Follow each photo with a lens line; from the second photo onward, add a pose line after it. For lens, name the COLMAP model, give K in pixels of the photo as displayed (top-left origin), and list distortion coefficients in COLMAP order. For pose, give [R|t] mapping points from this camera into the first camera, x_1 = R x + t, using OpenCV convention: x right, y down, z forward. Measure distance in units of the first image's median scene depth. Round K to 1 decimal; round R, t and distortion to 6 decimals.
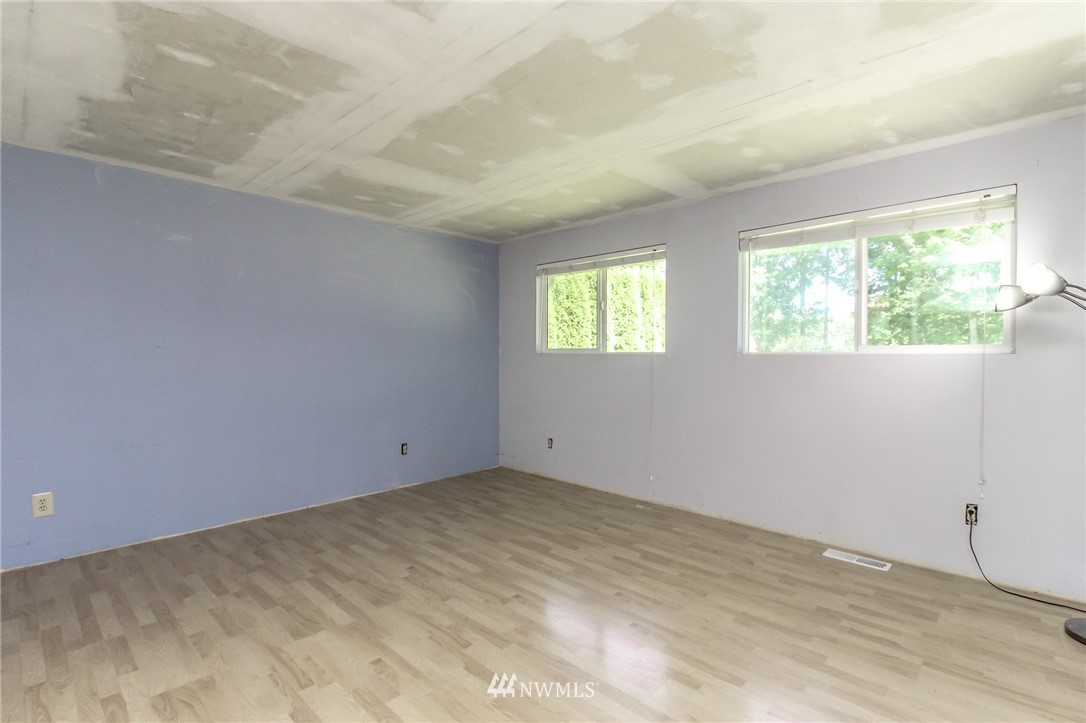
lens RADIAL K [[509.5, 0, 552.6], [0, 509.5, 339.8], [0, 0, 1]] dist [0.000965, -0.000772]
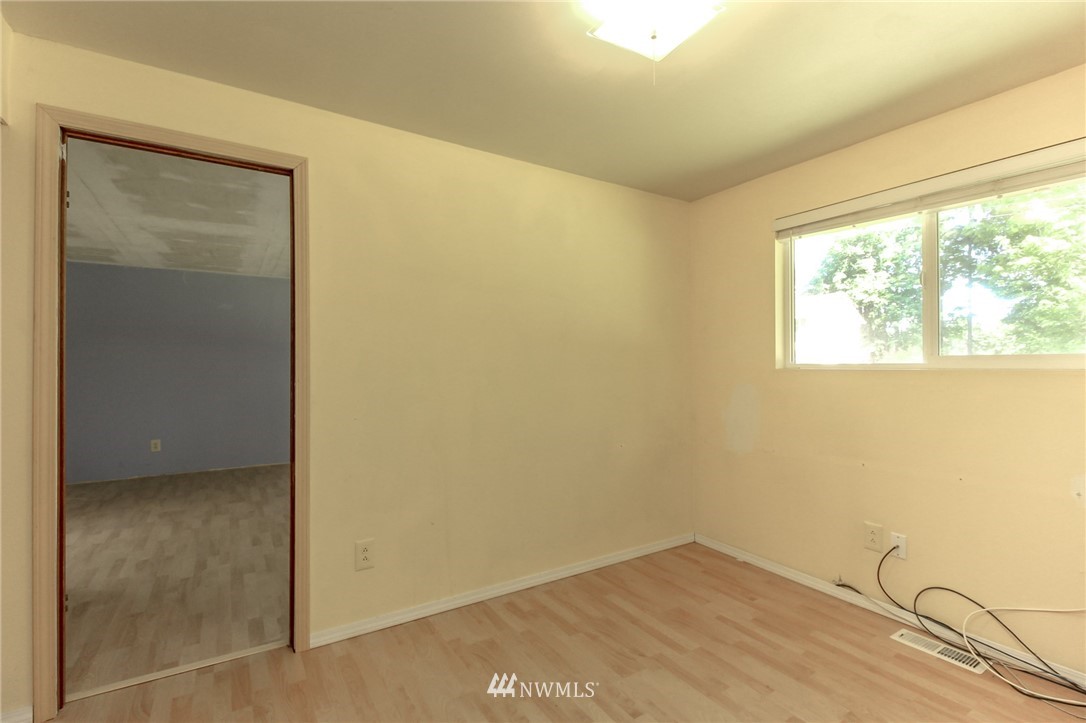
lens RADIAL K [[503.9, 0, 542.4], [0, 503.9, 359.1], [0, 0, 1]] dist [0.005852, -0.000329]
pose [[0.969308, -0.009914, -0.245649, 0.833301], [0.012201, 0.999895, 0.007787, -0.015043], [0.245546, -0.010545, 0.969328, -0.478283]]
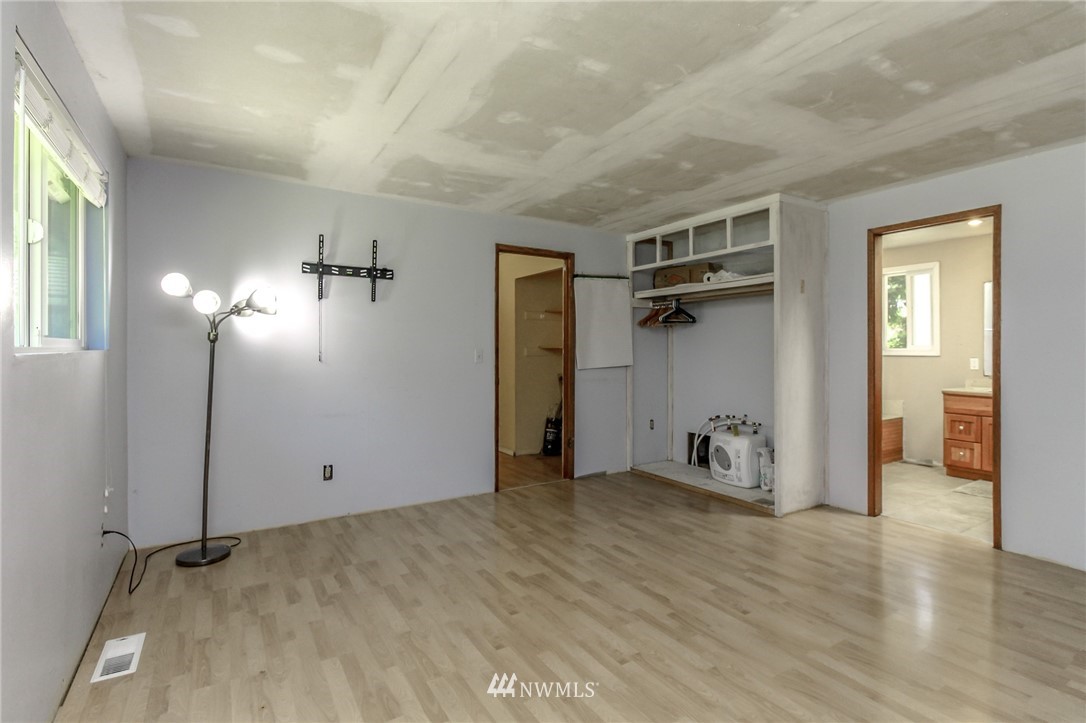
lens RADIAL K [[524.7, 0, 544.8], [0, 524.7, 342.4], [0, 0, 1]] dist [0.013354, -0.000073]
pose [[-0.964874, 0.004573, 0.262674, -0.127147], [-0.006211, 0.999172, -0.040210, 0.029611], [-0.262640, -0.040429, -0.964047, 1.364915]]
